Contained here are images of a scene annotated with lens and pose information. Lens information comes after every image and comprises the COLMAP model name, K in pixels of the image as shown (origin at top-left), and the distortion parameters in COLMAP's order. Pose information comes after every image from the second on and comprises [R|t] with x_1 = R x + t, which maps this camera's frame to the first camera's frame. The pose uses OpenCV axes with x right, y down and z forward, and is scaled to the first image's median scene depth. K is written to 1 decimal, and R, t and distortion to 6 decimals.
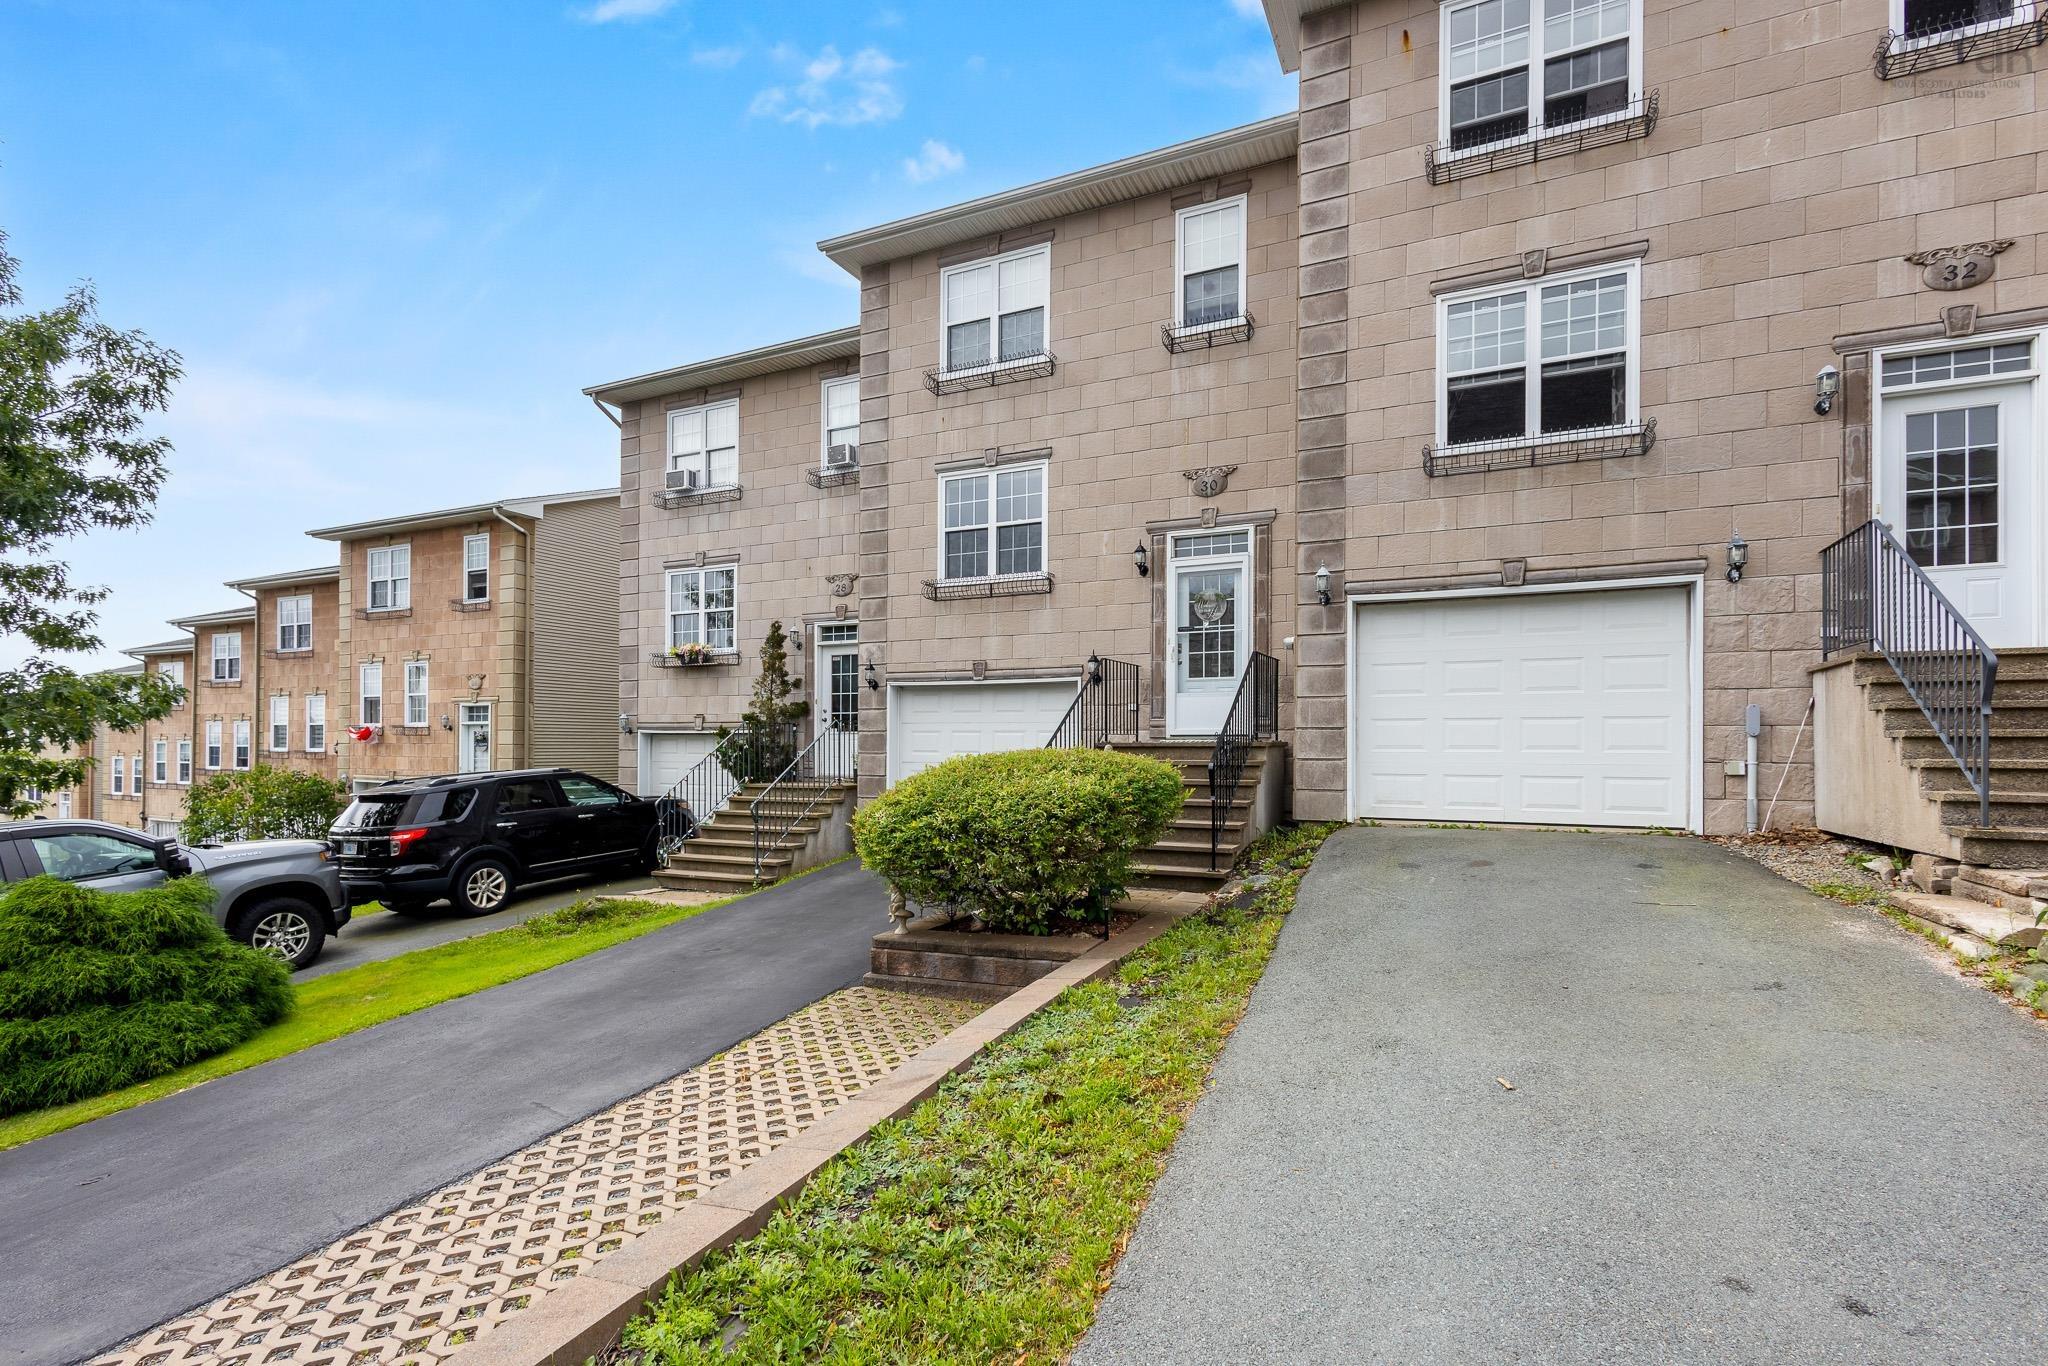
lens RADIAL K [[923.8, 0, 1038.4], [0, 923.8, 701.1], [0, 0, 1]] dist [0.007648, -0.001706]
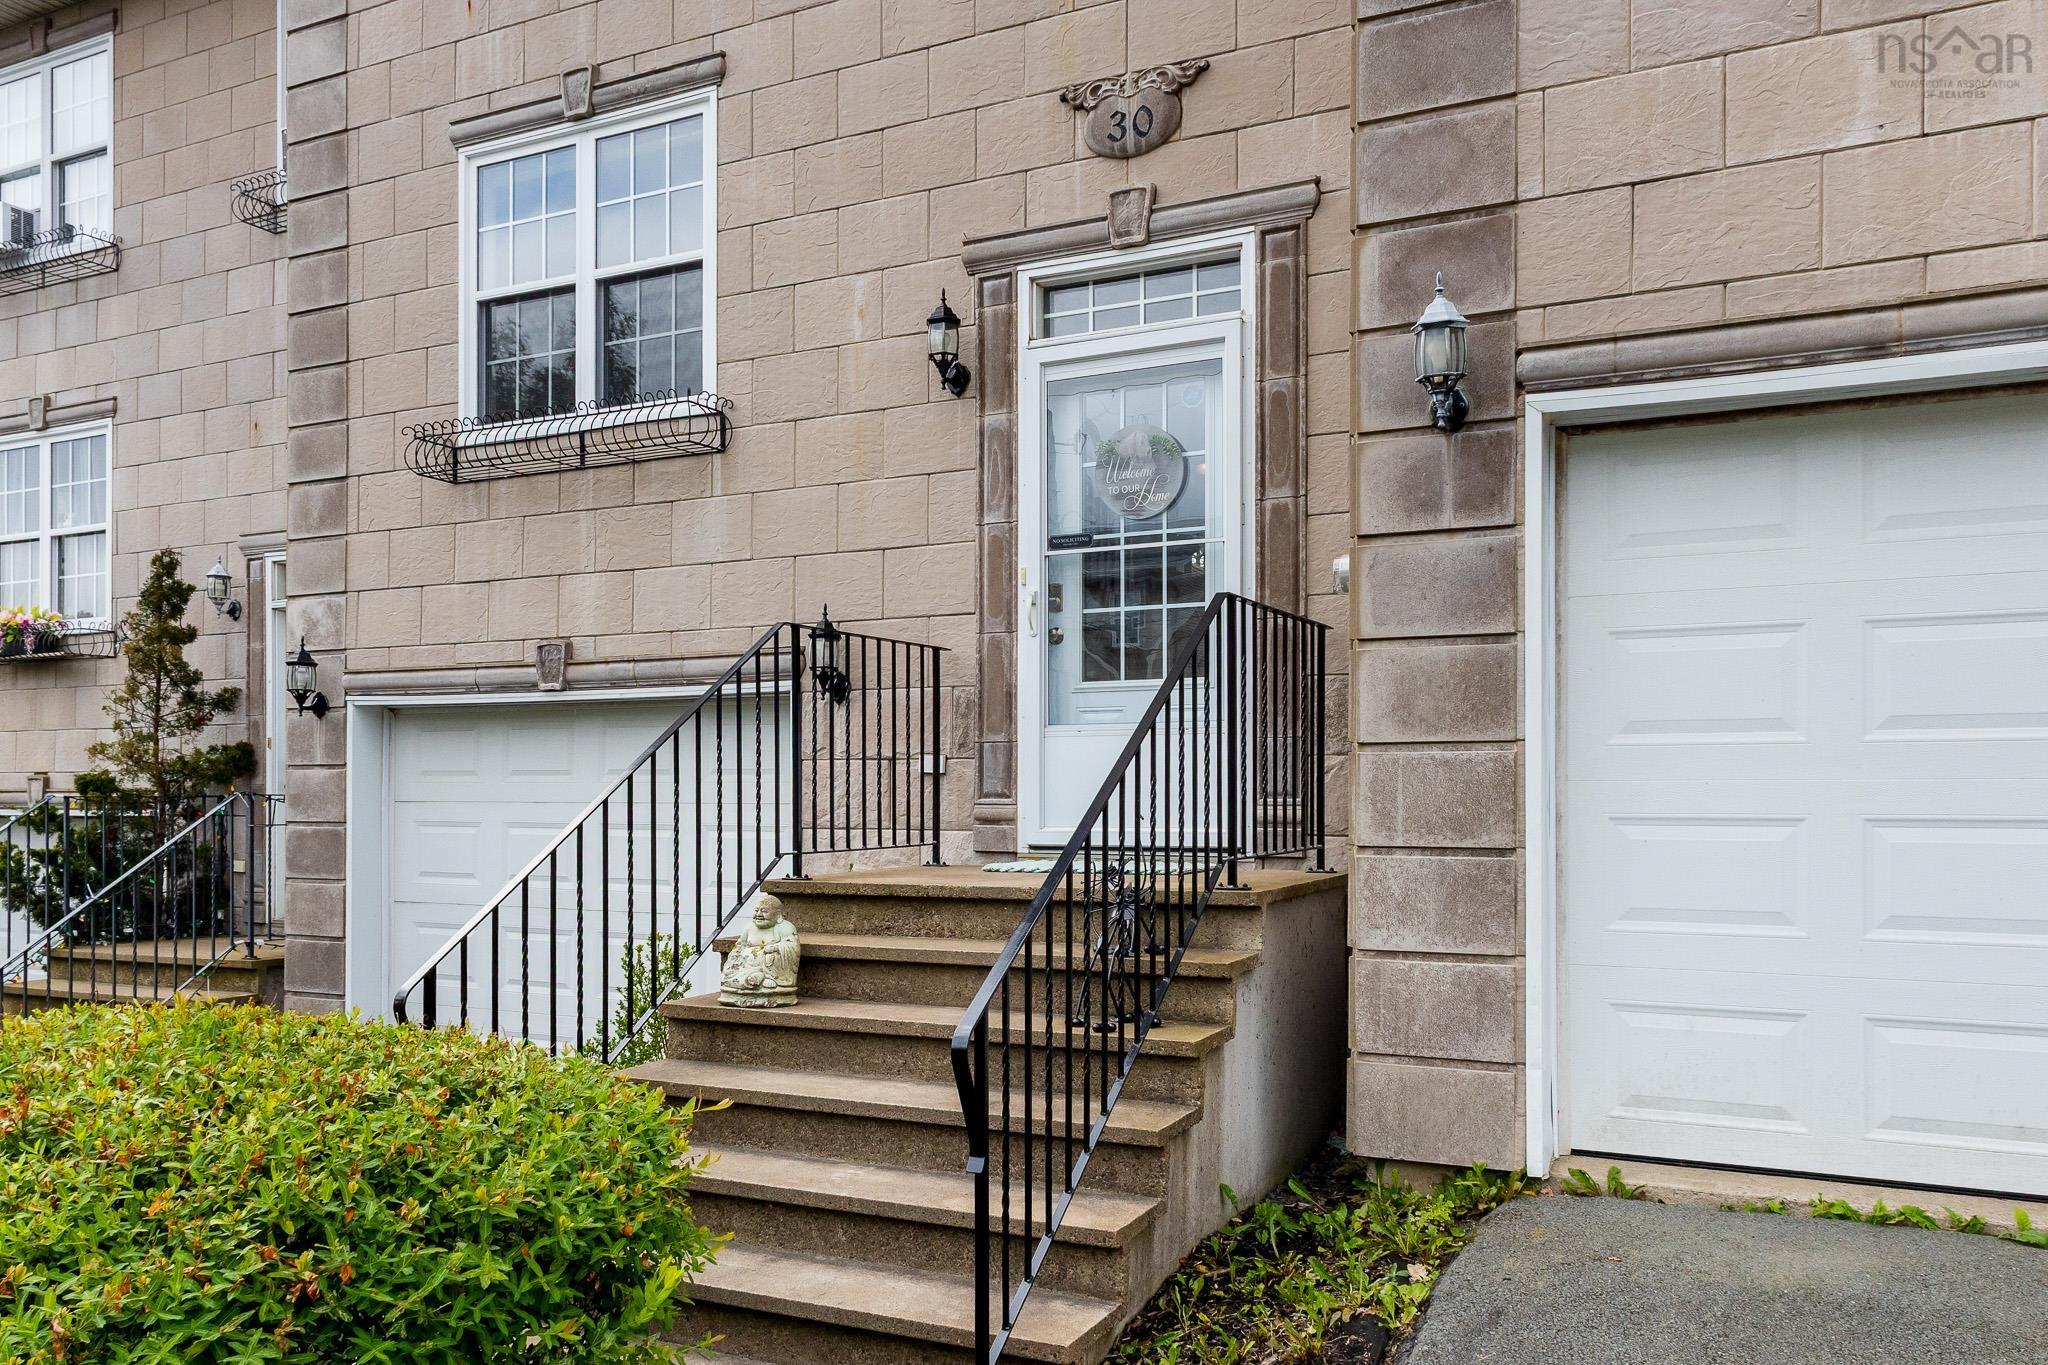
lens RADIAL K [[1533.6, 0, 1022.7], [0, 1533.6, 728.7], [0, 0, 1]] dist [0.009966, -0.000380]
pose [[0.999938, -0.005167, -0.009817, 0.144899], [0.005208, 0.999977, 0.004245, -0.009750], [0.009794, -0.004296, 0.999943, 0.413832]]
